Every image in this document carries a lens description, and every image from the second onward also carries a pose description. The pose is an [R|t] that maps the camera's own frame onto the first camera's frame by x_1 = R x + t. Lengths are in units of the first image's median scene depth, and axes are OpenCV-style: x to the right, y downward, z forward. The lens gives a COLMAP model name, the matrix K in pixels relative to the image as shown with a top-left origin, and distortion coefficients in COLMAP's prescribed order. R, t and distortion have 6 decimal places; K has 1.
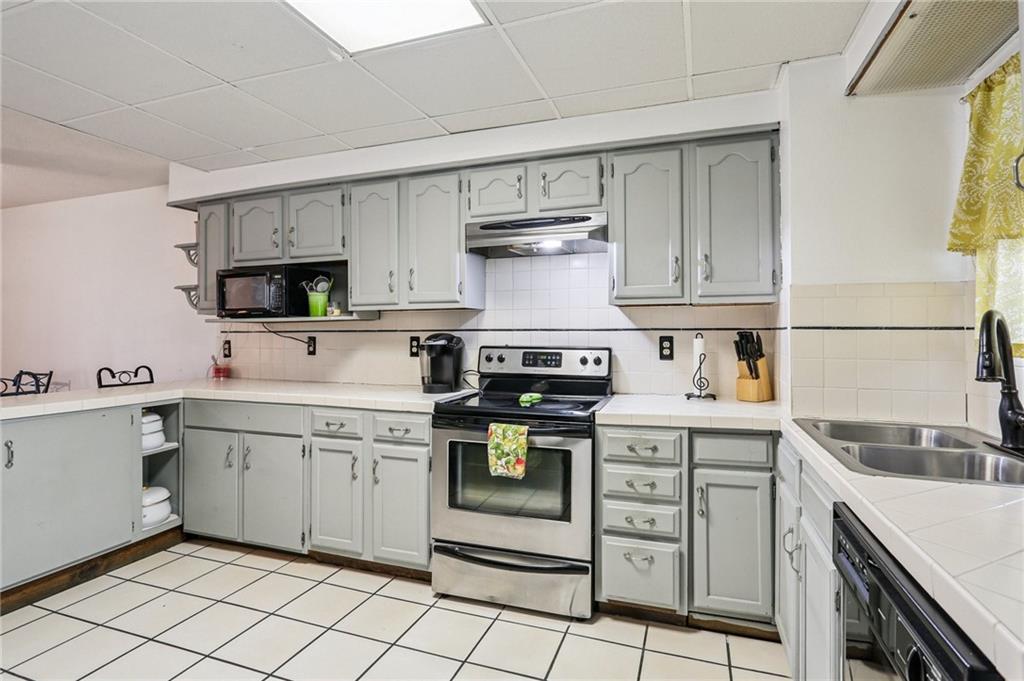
lens RADIAL K [[497.2, 0, 512.0], [0, 497.2, 340.5], [0, 0, 1]] dist [-0.000997, 0.000028]
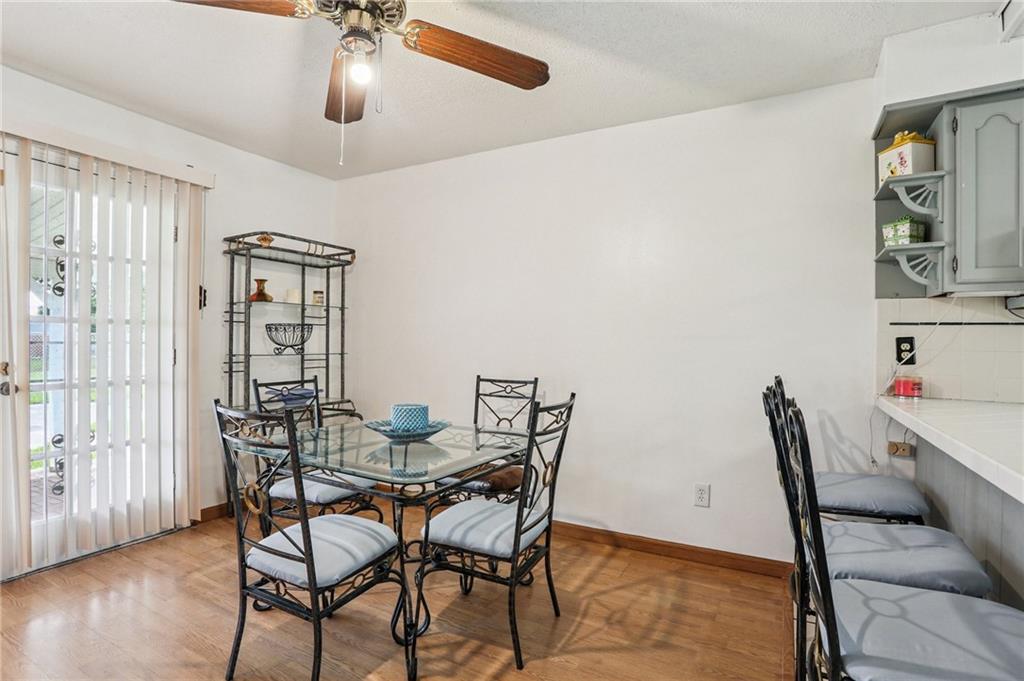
lens RADIAL K [[509.5, 0, 512.0], [0, 509.5, 340.5], [0, 0, 1]] dist [-0.002601, 0.000430]
pose [[0.988465, 0.011161, -0.151040, -1.112170], [-0.011463, 0.999934, -0.001133, 0.011940], [0.151018, 0.002852, 0.988527, 0.346107]]
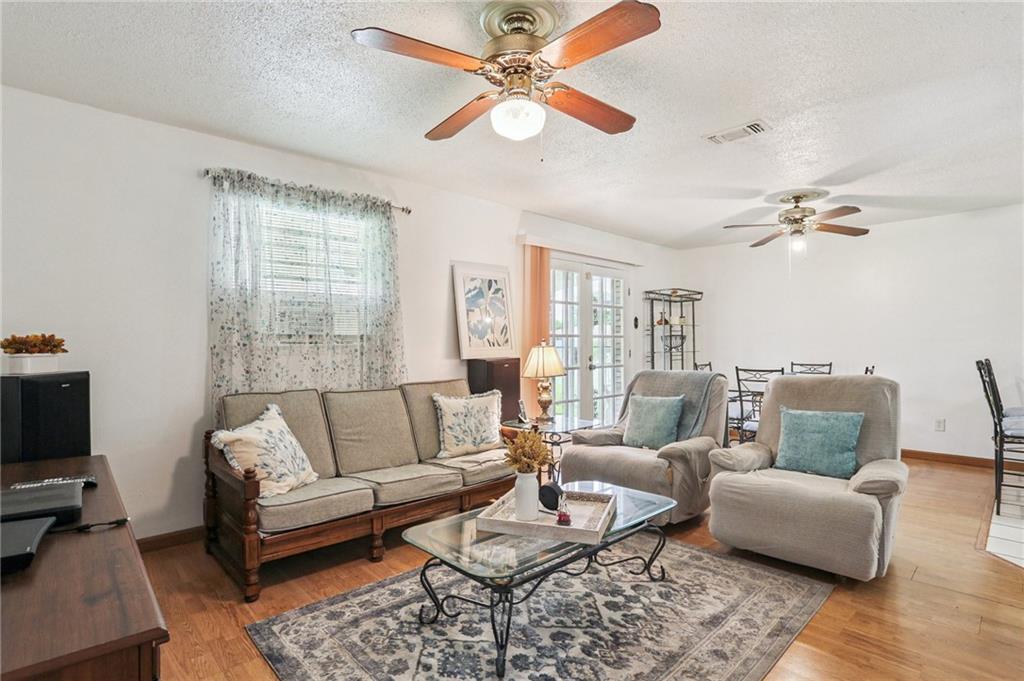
lens RADIAL K [[517.4, 0, 495.4], [0, 517.4, 346.1], [0, 0, 1]] dist [-0.091564, 0.047579]
pose [[0.884217, 0.000188, -0.467076, -1.421881], [0.000799, 0.999998, 0.001915, 0.019239], [0.467075, -0.002067, 0.884215, -0.751993]]
